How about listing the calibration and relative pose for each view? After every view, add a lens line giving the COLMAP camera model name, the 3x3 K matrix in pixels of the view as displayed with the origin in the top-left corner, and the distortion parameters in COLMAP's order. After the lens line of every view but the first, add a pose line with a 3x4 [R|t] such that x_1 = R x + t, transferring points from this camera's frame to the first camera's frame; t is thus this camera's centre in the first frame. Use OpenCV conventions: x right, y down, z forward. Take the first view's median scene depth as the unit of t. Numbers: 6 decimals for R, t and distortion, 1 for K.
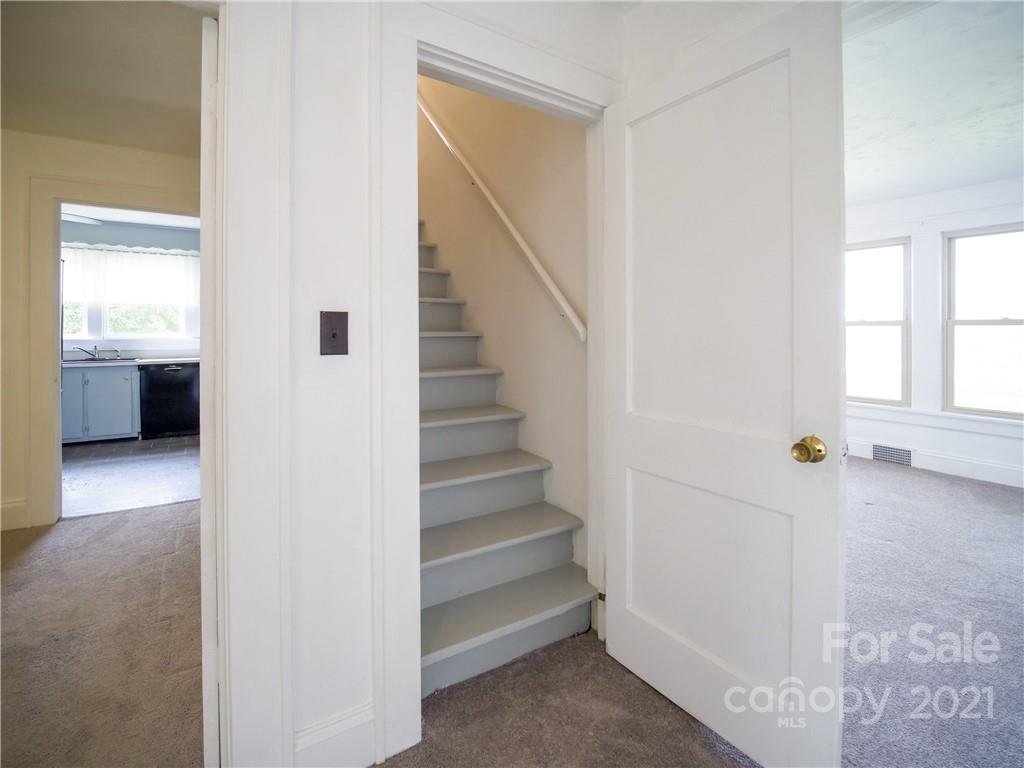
lens RADIAL K [[478.1, 0, 504.7], [0, 478.1, 338.6], [0, 0, 1]] dist [-0.015744, -0.000558]
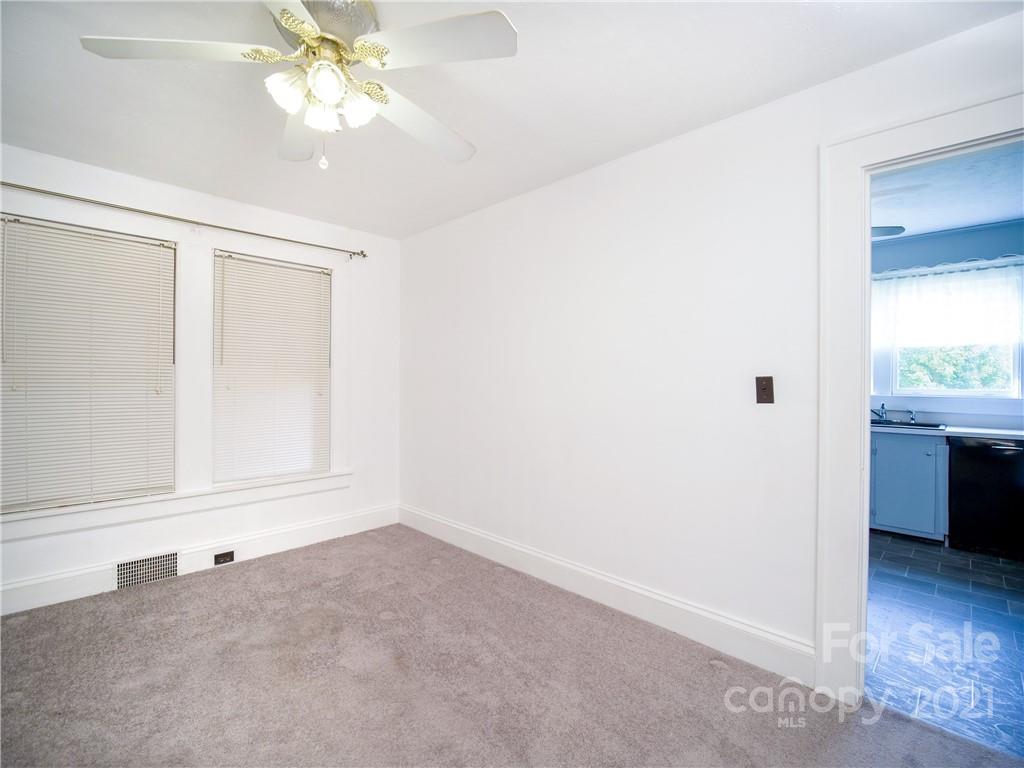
lens RADIAL K [[478.1, 0, 509.6], [0, 478.1, 382.9], [0, 0, 1]] dist [-0.015744, -0.000558]
pose [[0.250012, 0.006814, -0.968219, -0.586318], [-0.021207, 0.999774, 0.001560, -0.015565], [0.968010, 0.020143, 0.250100, 0.473092]]
